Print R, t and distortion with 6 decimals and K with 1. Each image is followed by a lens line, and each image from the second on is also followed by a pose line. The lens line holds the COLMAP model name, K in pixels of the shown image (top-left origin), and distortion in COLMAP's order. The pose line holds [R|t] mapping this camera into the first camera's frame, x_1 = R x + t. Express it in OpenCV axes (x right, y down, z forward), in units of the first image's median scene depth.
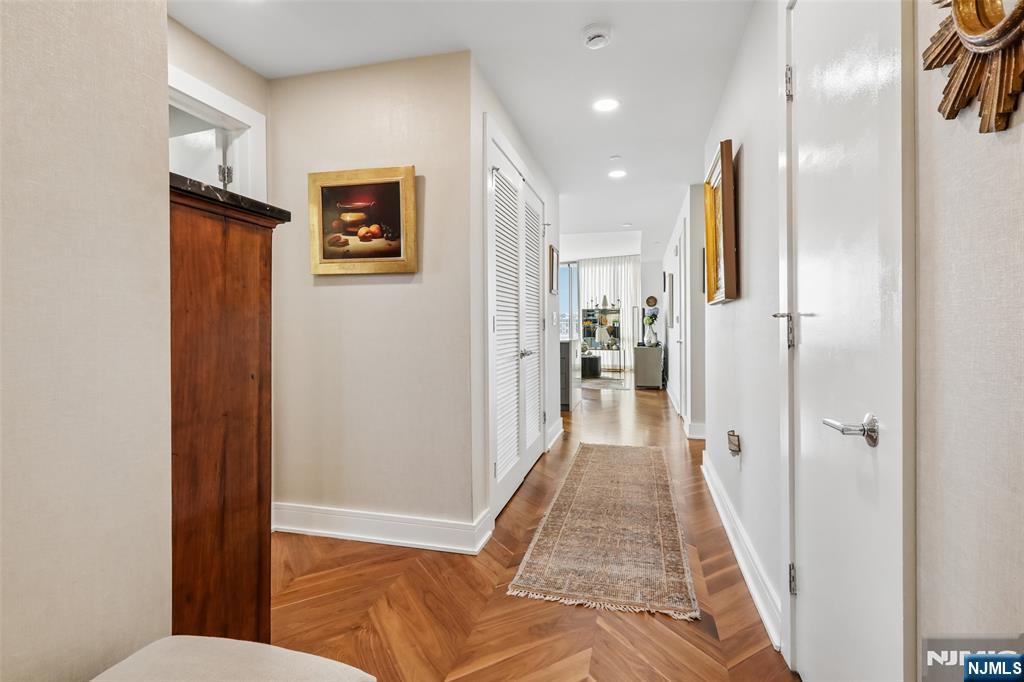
lens RADIAL K [[466.3, 0, 512.1], [0, 466.3, 320.1], [0, 0, 1]] dist [0.001997, 0.000349]
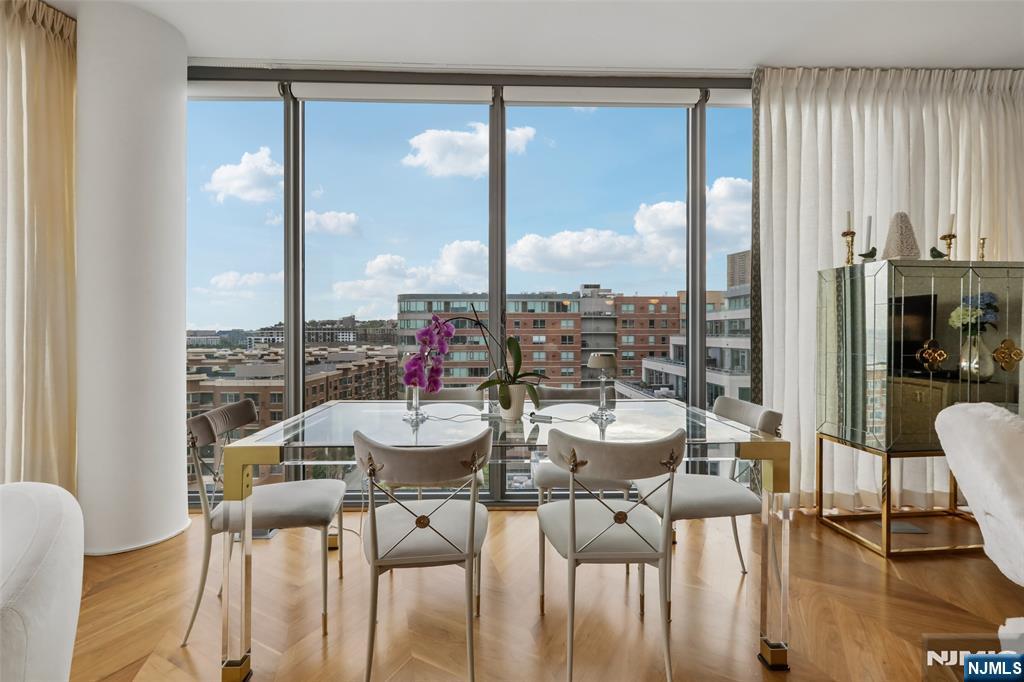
lens RADIAL K [[455.4, 0, 516.9], [0, 455.4, 334.4], [0, 0, 1]] dist [0.000403, 0.000323]
pose [[0.839679, -0.003828, 0.543069, -0.105176], [-0.001915, 0.999948, 0.010009, 0.007998], [-0.543079, -0.009444, 0.839628, 0.978187]]
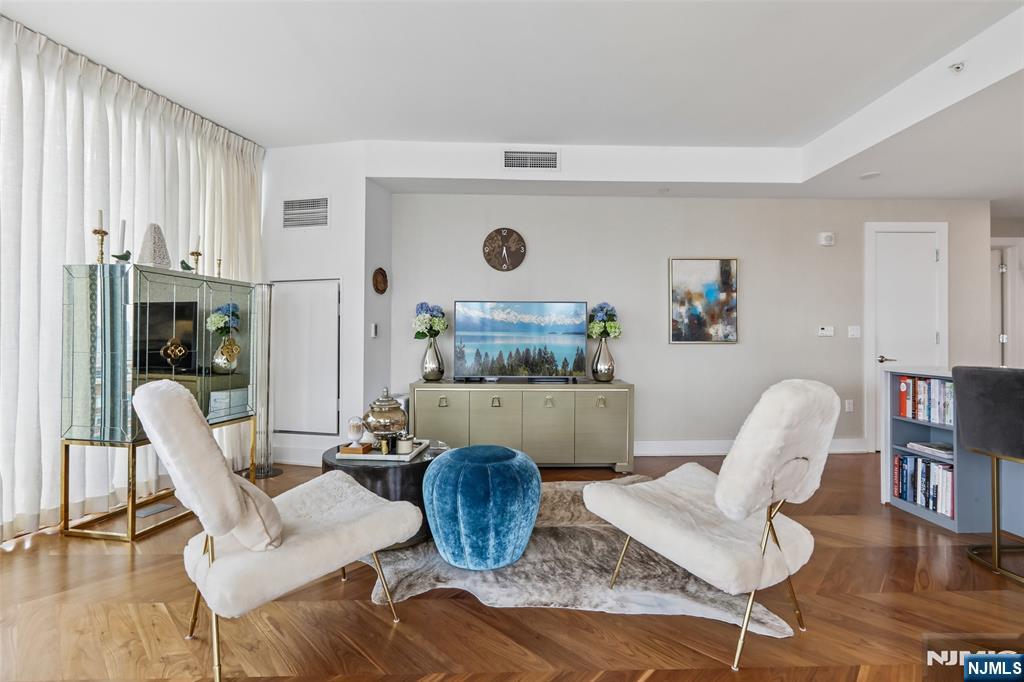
lens RADIAL K [[460.0, 0, 514.3], [0, 460.0, 336.3], [0, 0, 1]] dist [0.000971, 0.000160]
pose [[-0.294619, 0.004268, 0.955605, -0.123182], [-0.010558, 0.999914, -0.007721, 0.011285], [-0.955556, -0.012365, -0.294549, 0.946757]]
